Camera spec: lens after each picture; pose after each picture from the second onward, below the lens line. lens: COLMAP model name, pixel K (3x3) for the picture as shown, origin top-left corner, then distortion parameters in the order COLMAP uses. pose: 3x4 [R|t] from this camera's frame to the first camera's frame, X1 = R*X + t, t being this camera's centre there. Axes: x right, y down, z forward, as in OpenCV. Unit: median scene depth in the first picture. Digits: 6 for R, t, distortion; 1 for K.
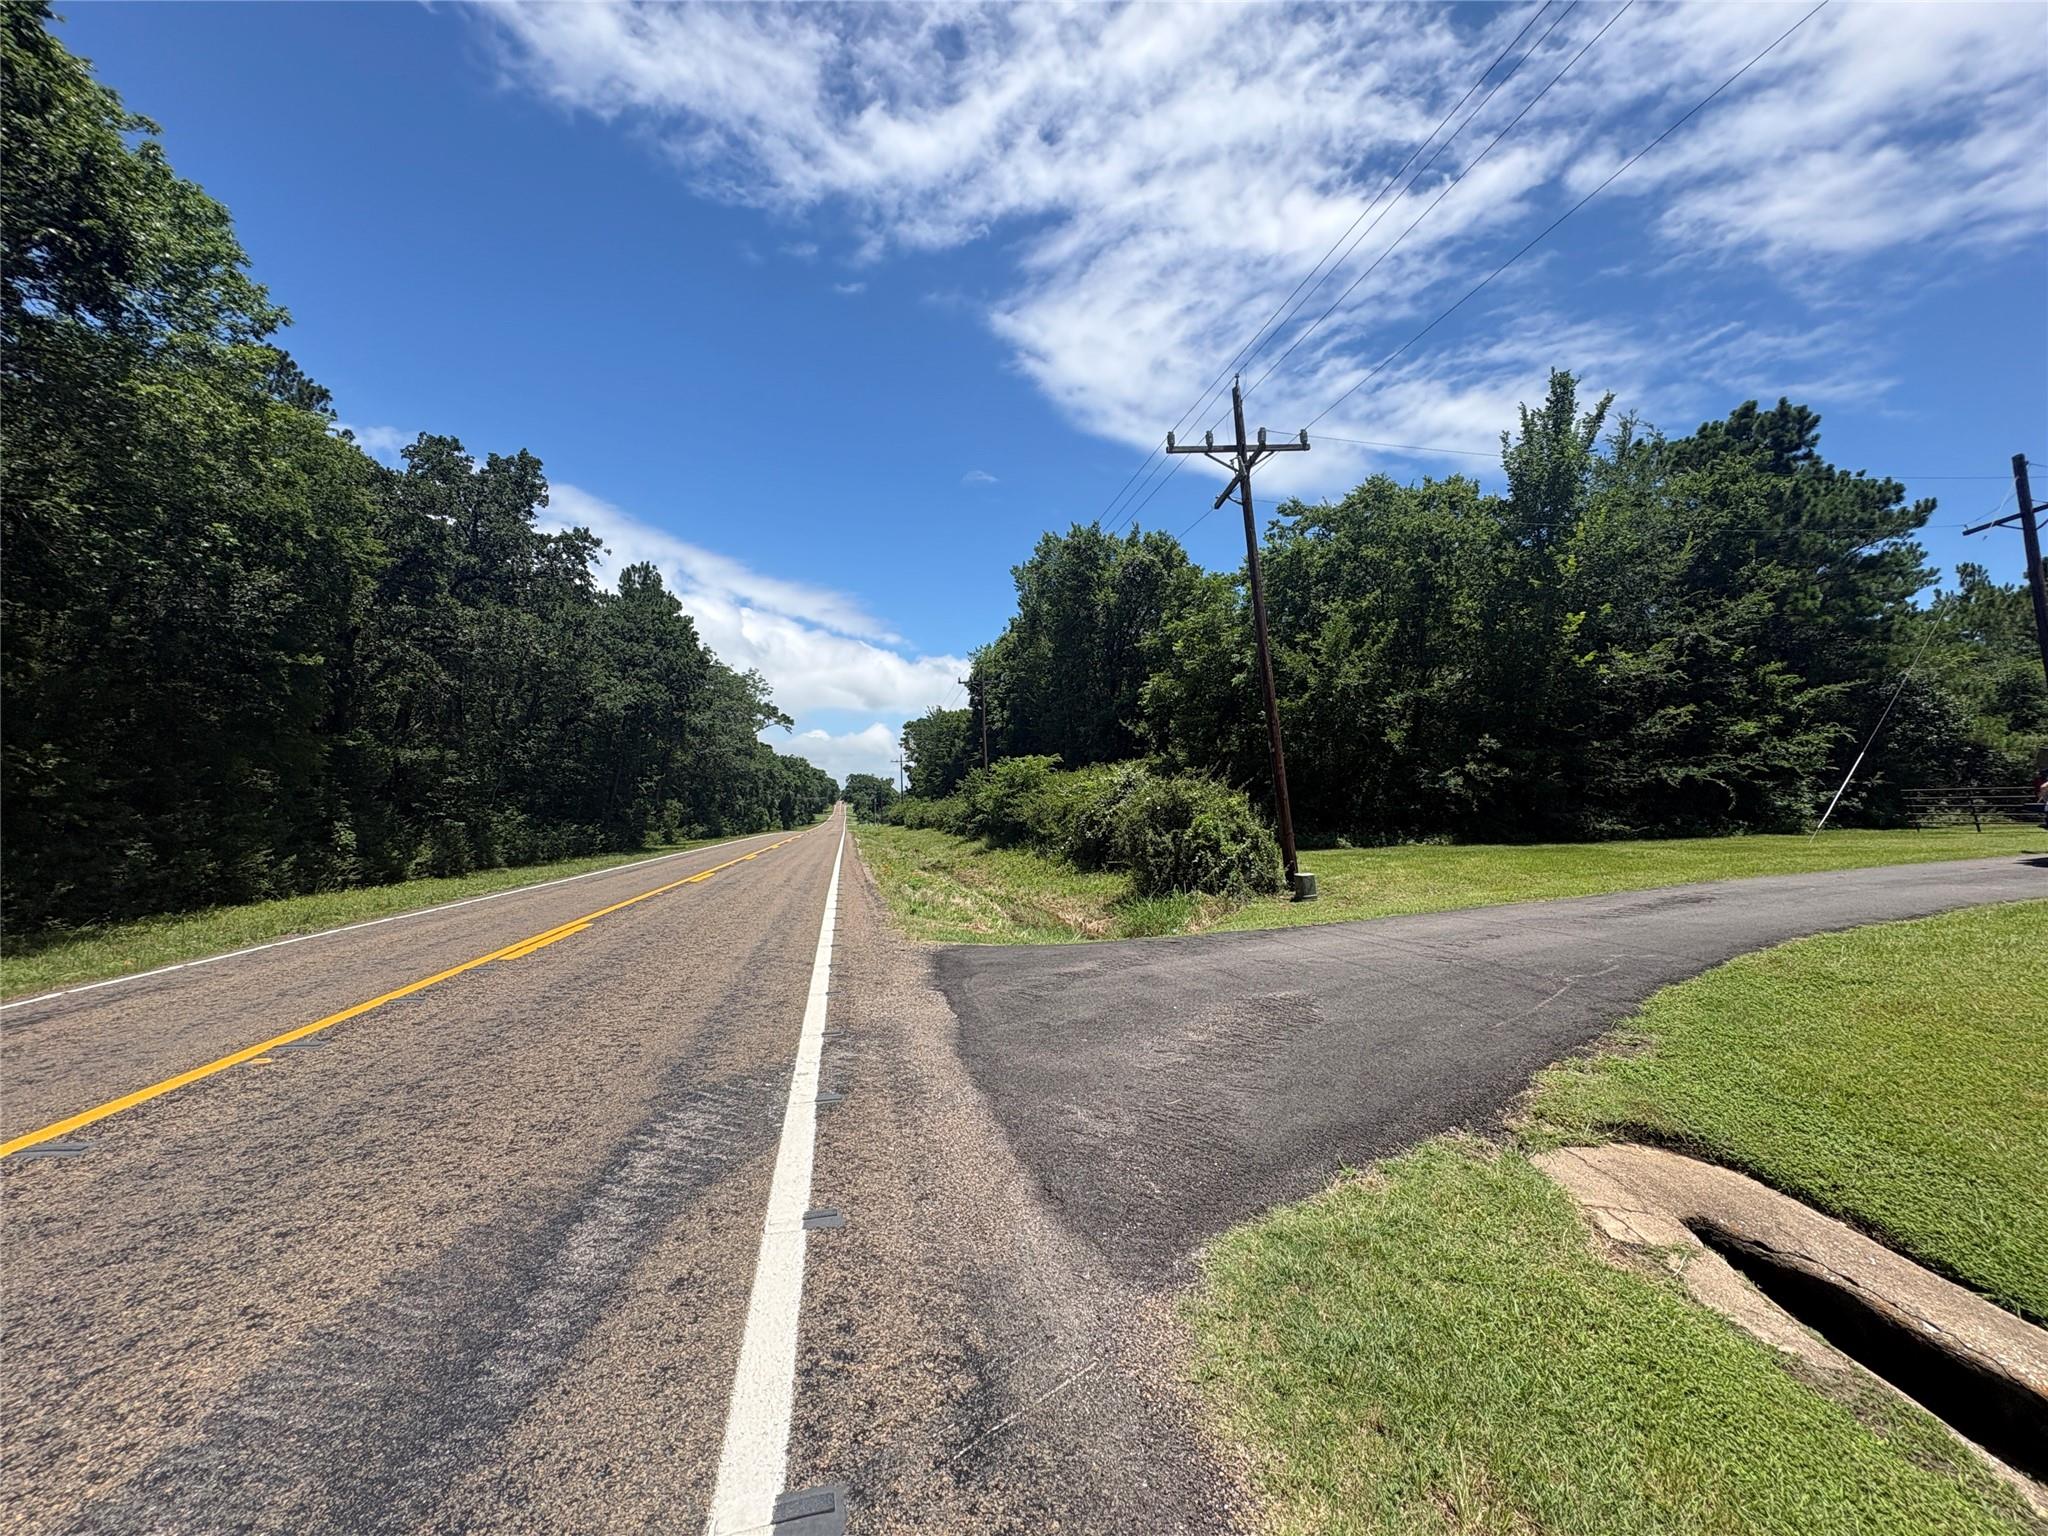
lens RADIAL K [[812.5, 0, 1028.9], [0, 812.5, 764.7], [0, 0, 1]] dist [0.000320, 0.000612]
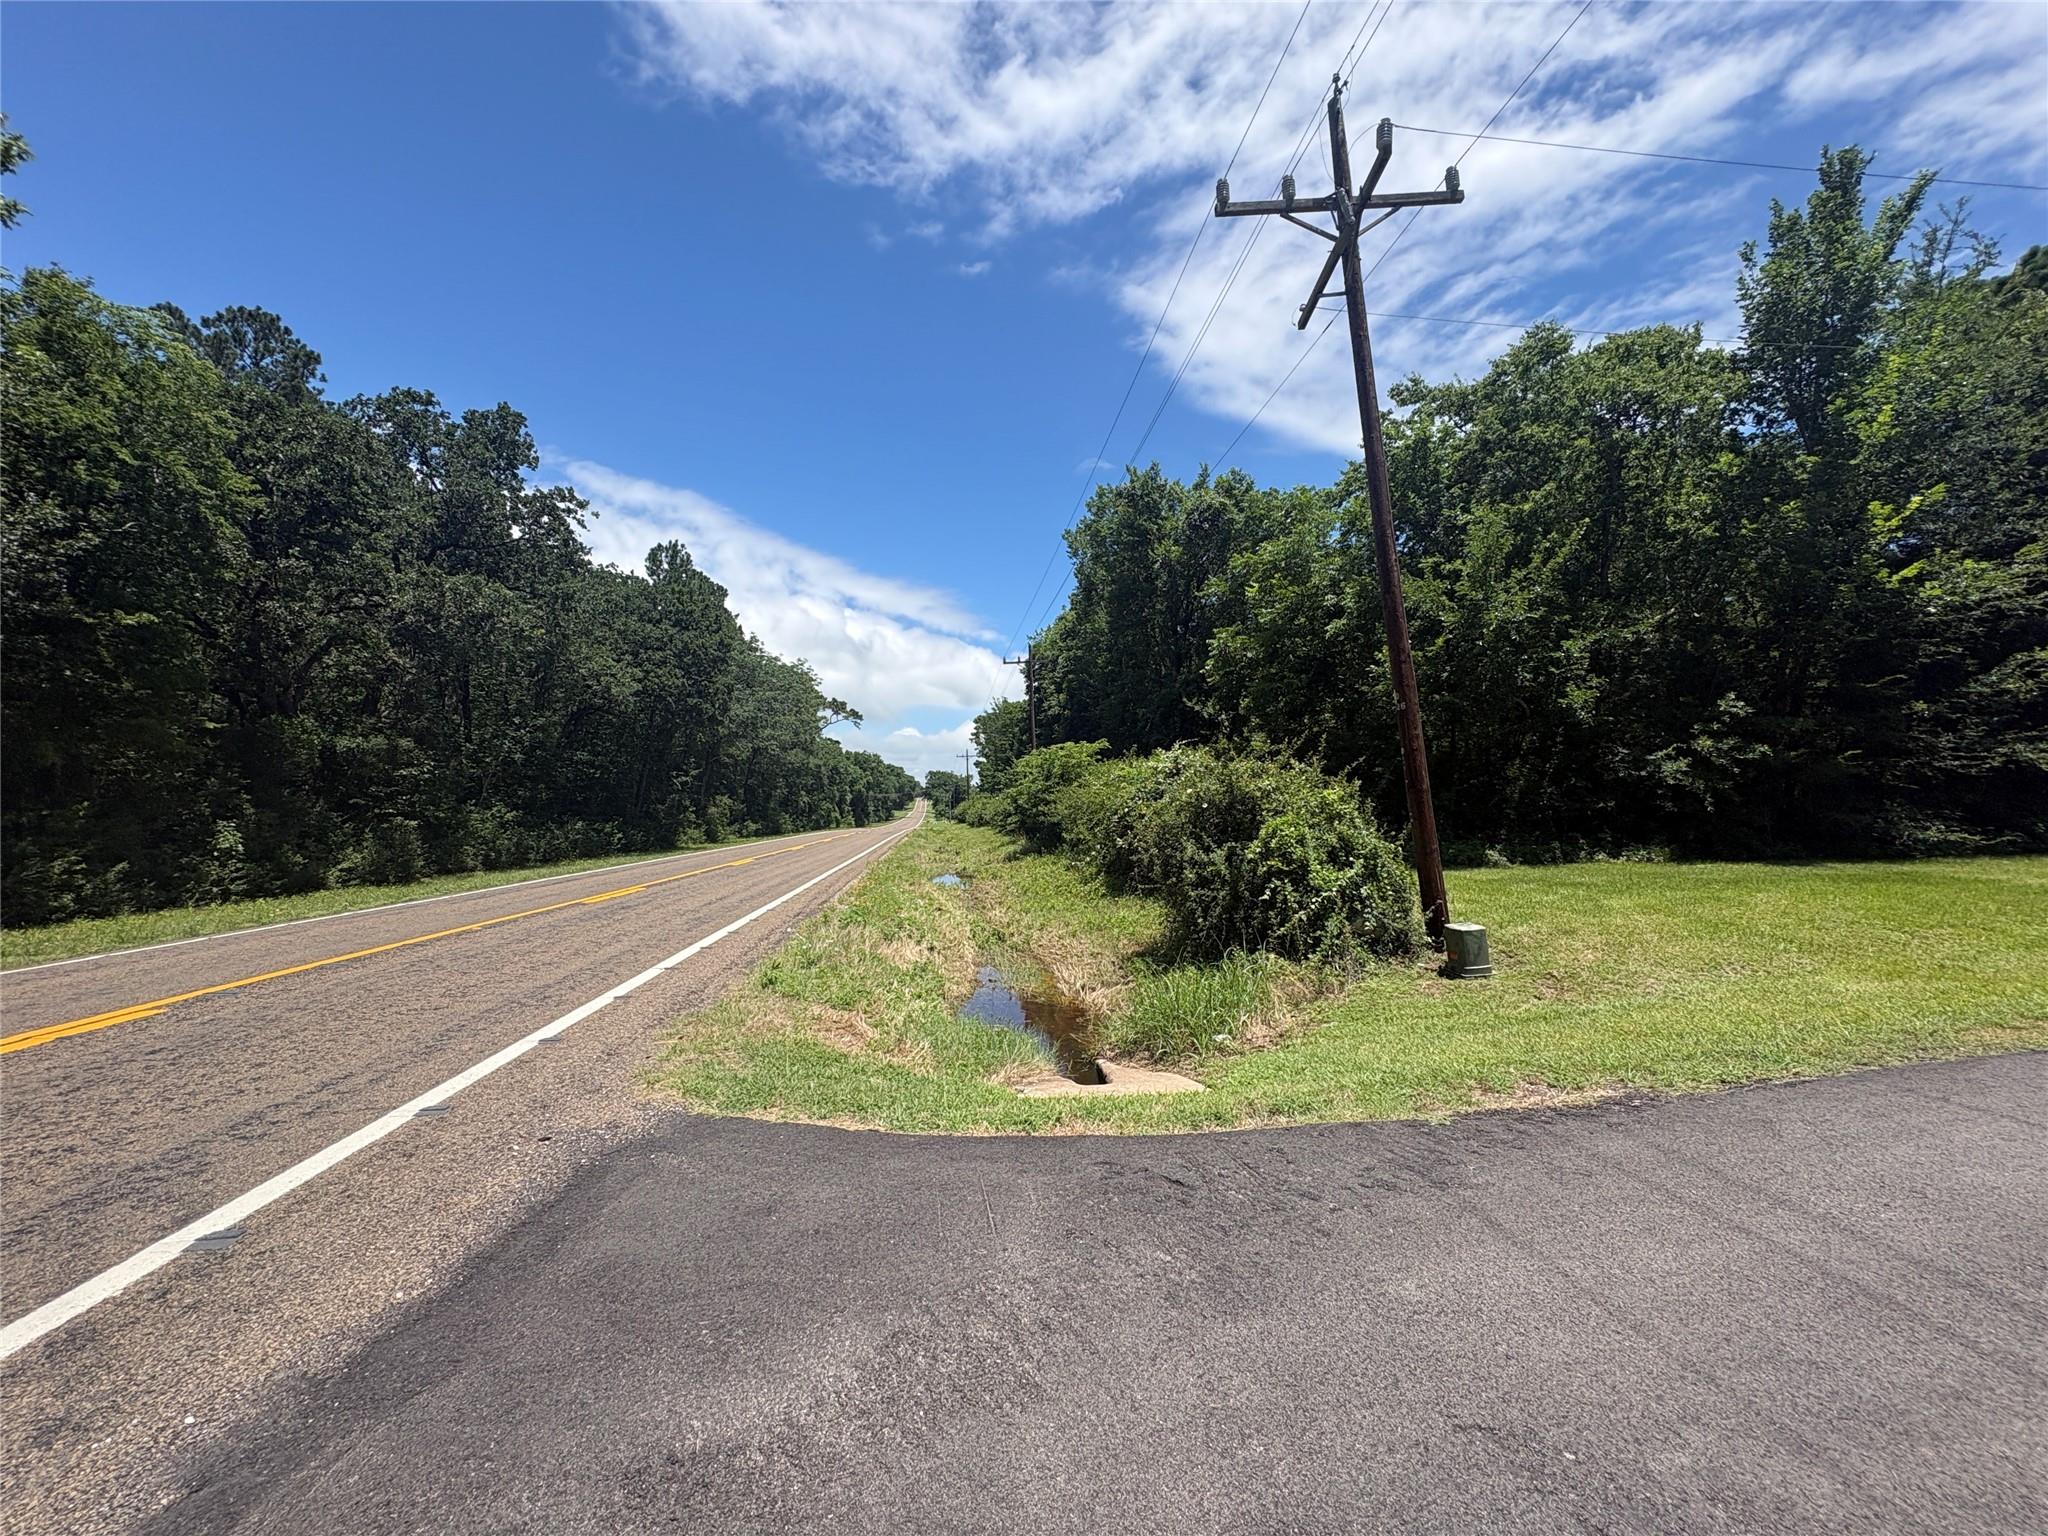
lens RADIAL K [[812.5, 0, 1026.0], [0, 812.5, 765.8], [0, 0, 1]] dist [0.000320, 0.000612]
pose [[0.994501, -0.003475, -0.104667, 0.057521], [0.004020, 0.999979, 0.004997, 0.012326], [0.104648, -0.005390, 0.994495, 0.241541]]
